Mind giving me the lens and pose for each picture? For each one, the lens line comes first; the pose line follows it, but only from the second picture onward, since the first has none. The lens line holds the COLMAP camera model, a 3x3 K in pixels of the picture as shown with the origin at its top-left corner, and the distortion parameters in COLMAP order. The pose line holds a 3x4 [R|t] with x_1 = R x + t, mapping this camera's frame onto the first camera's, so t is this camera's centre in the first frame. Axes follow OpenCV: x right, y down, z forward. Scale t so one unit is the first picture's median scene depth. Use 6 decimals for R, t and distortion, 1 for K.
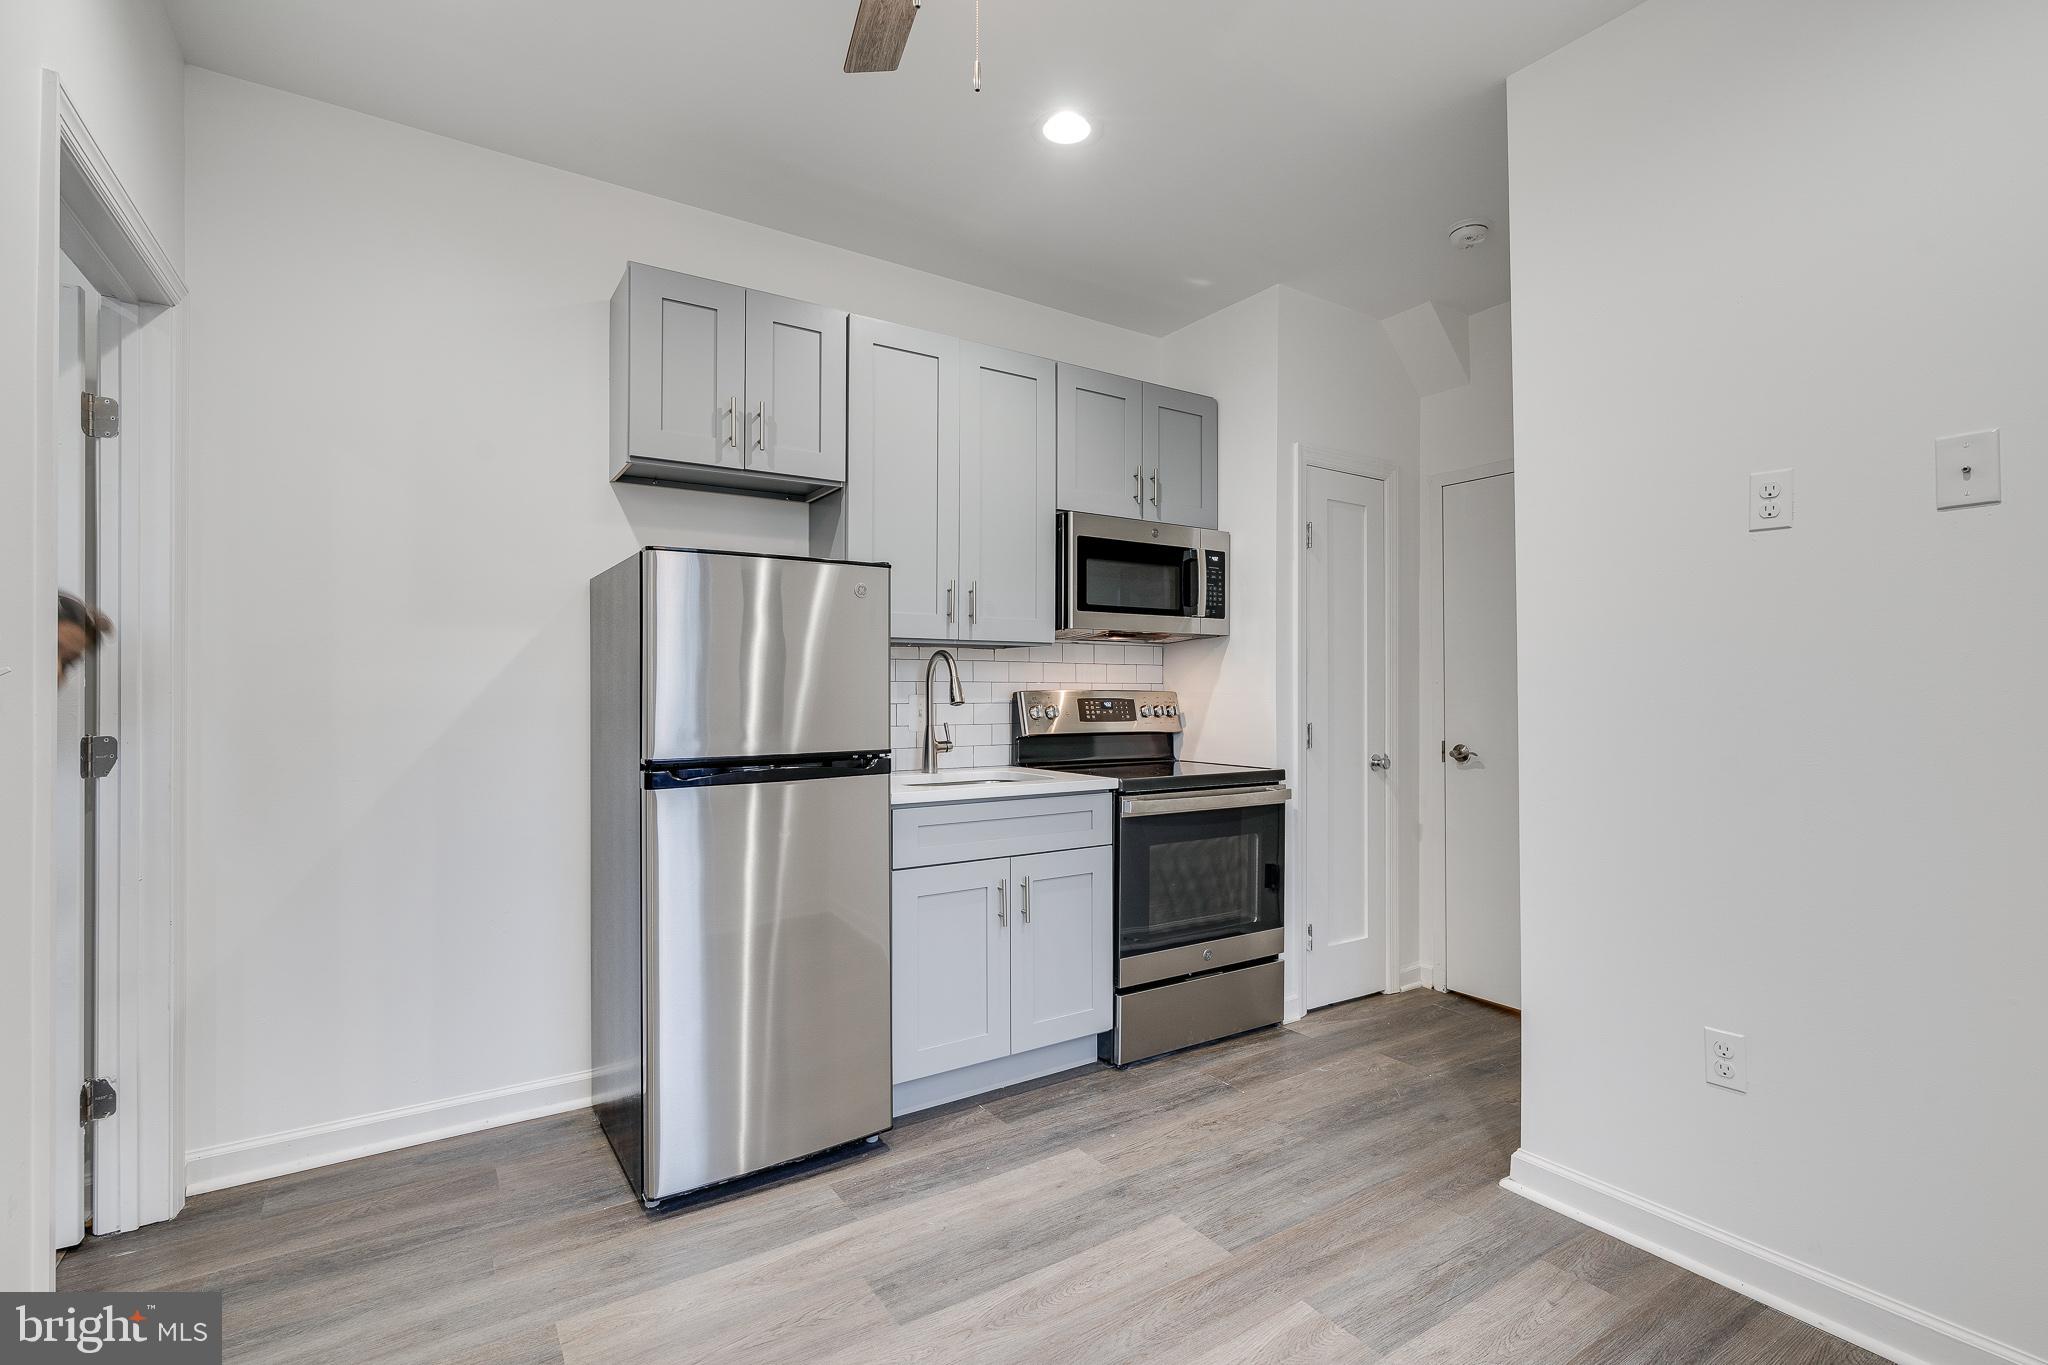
lens RADIAL K [[934.0, 0, 1021.7], [0, 934.0, 692.6], [0, 0, 1]] dist [0.000720, 0.000351]
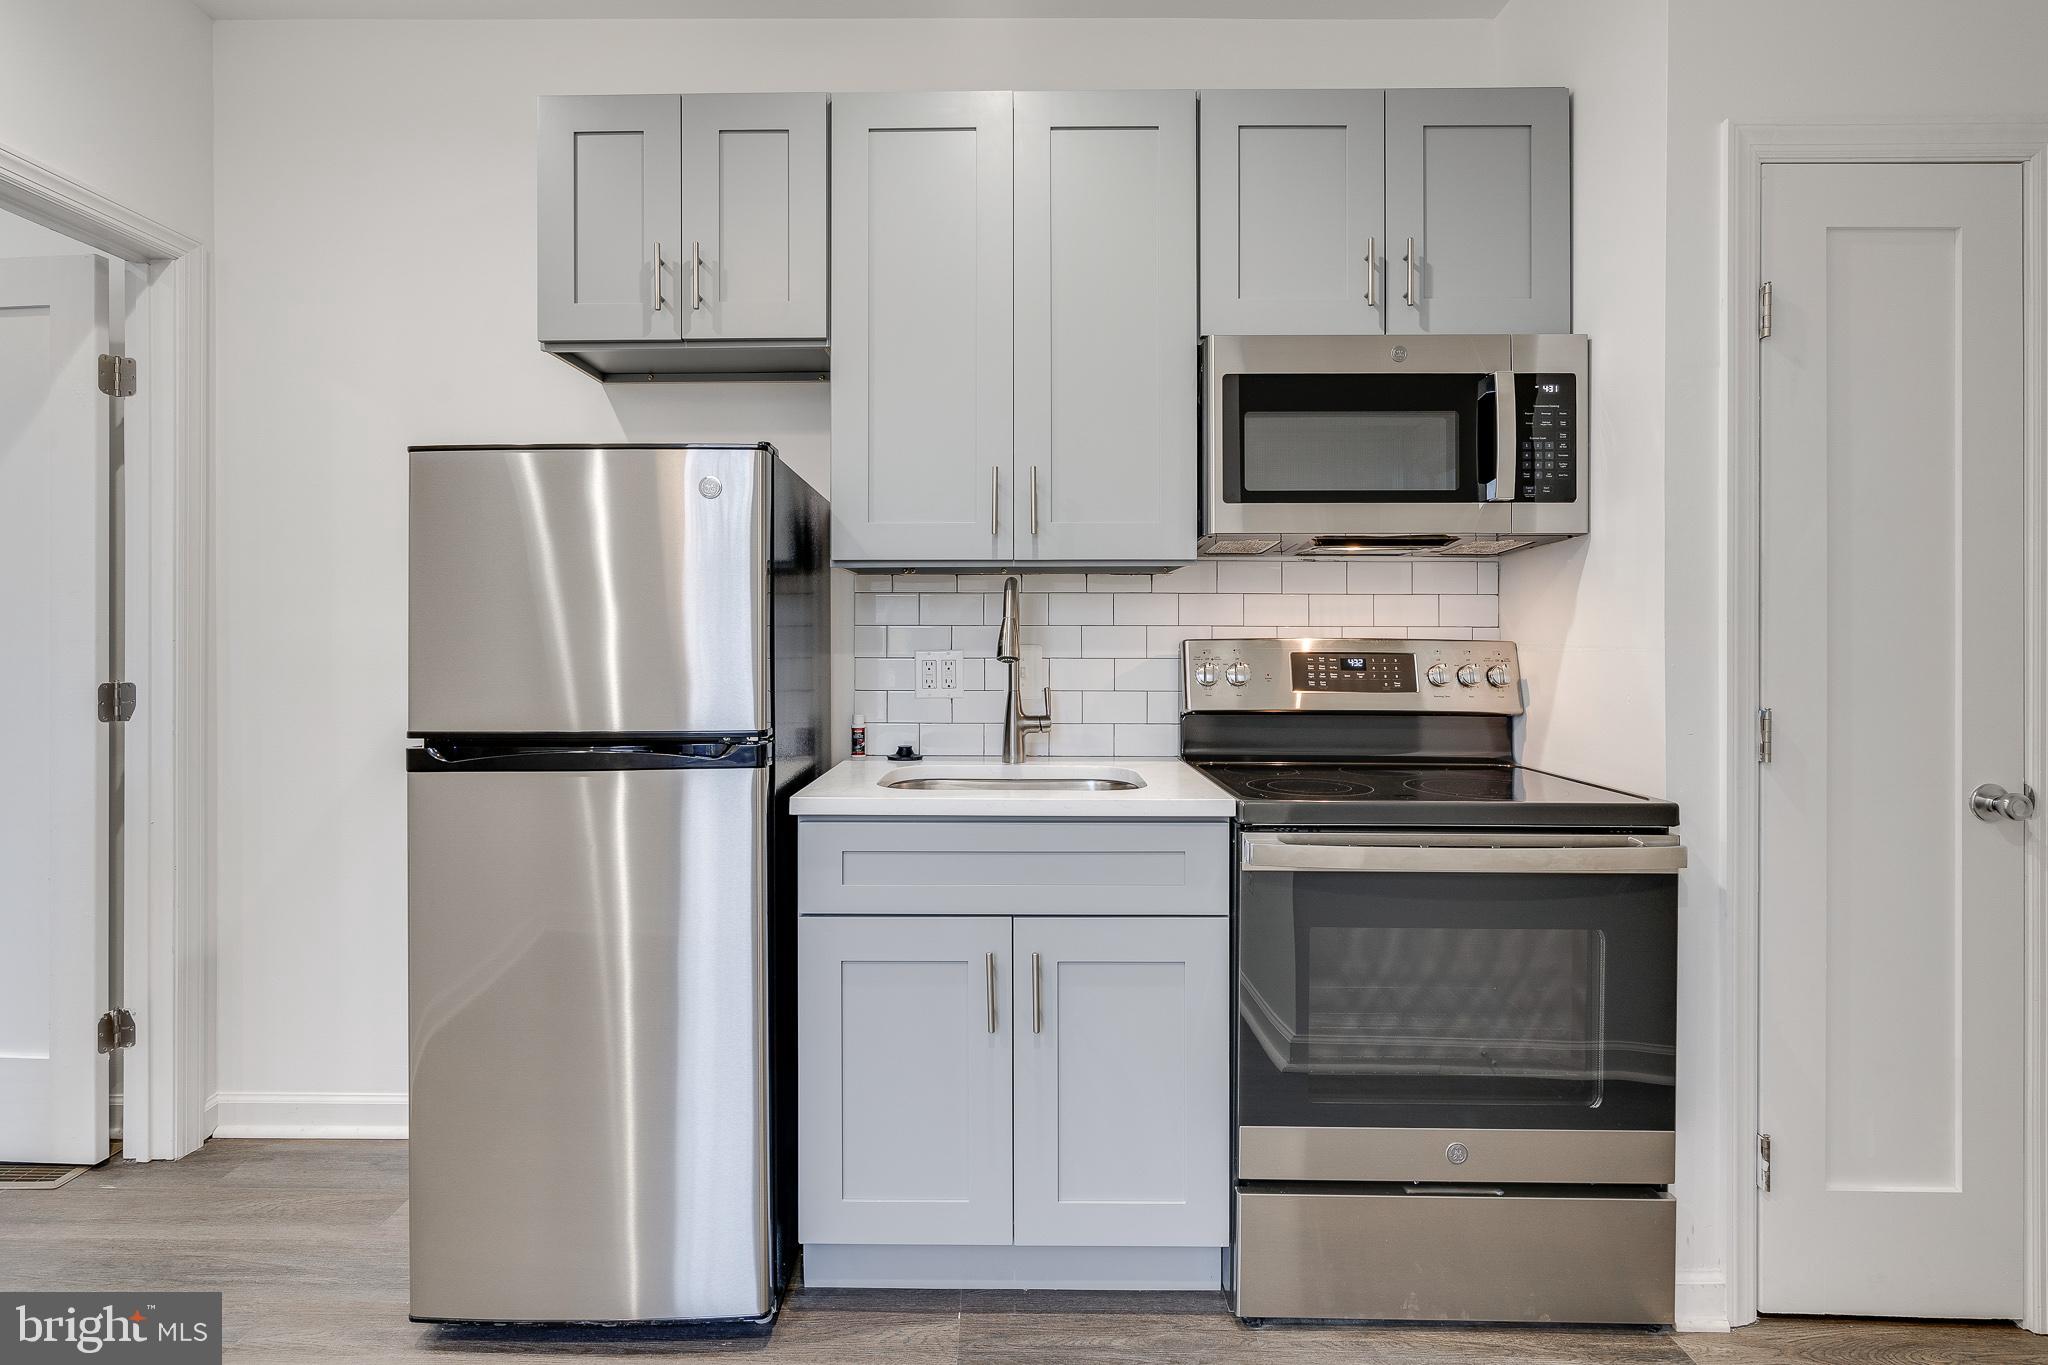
lens RADIAL K [[1016.5, 0, 1020.5], [0, 1016.5, 635.6], [0, 0, 1]] dist [-0.005727, 0.001010]
pose [[0.829912, 0.000439, -0.557893, 0.299602], [-0.002076, 0.999995, -0.002301, -0.002723], [0.557890, 0.003068, 0.829909, 0.387788]]
